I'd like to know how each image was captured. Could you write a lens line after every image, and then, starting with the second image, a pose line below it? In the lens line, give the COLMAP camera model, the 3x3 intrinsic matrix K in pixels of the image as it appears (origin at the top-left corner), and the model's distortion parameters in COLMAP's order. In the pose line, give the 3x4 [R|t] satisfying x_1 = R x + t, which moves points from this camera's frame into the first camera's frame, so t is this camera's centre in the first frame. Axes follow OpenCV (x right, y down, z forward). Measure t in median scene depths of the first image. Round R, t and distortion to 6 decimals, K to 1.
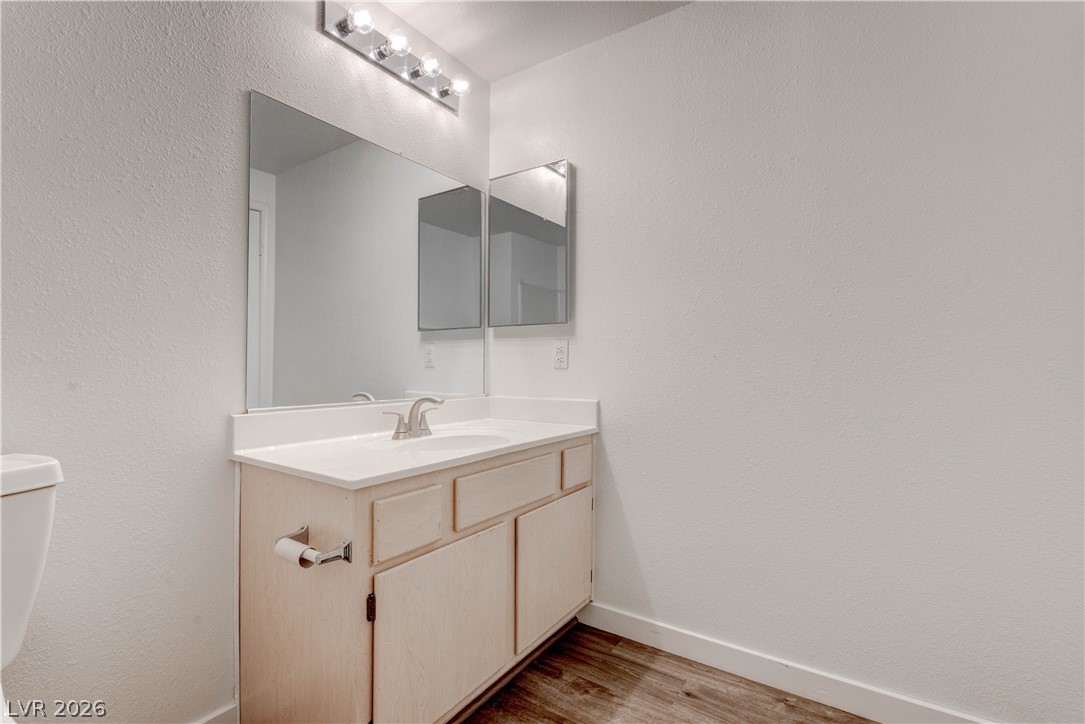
lens RADIAL K [[493.8, 0, 537.8], [0, 493.8, 359.9], [0, 0, 1]] dist [-0.010895, 0.001316]
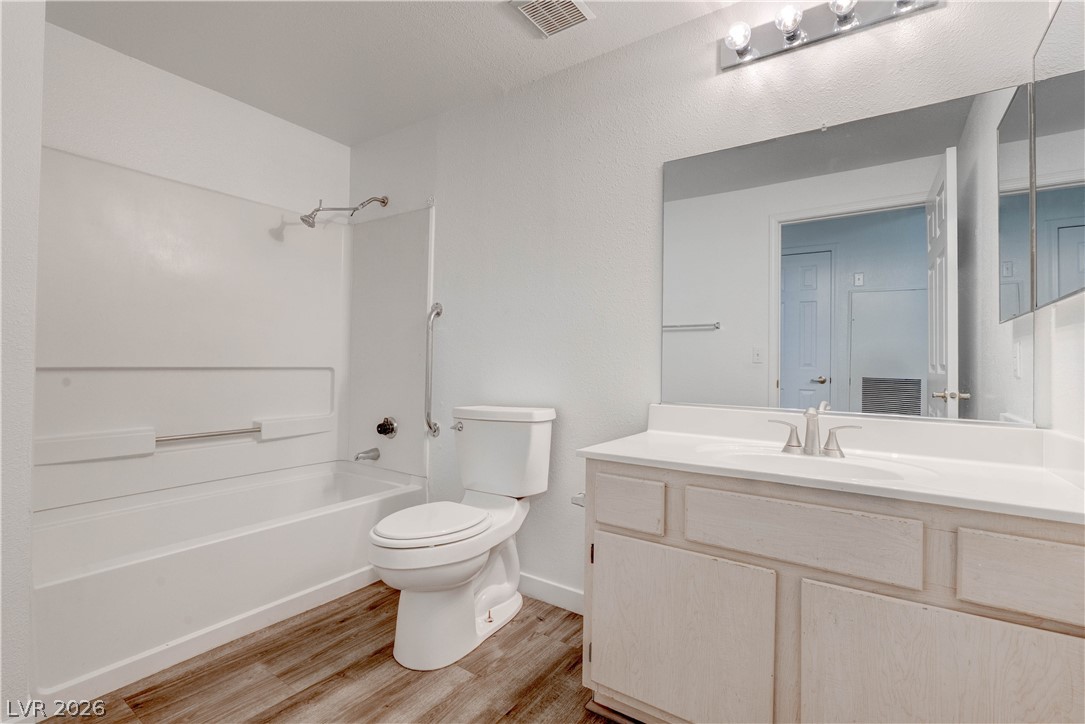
lens RADIAL K [[493.8, 0, 537.8], [0, 493.8, 359.9], [0, 0, 1]] dist [-0.010895, 0.001316]
pose [[-0.004431, -0.013523, -0.999899, 0.622905], [-0.009388, 0.999865, -0.013480, 0.007636], [0.999946, 0.009327, -0.004557, 0.545841]]
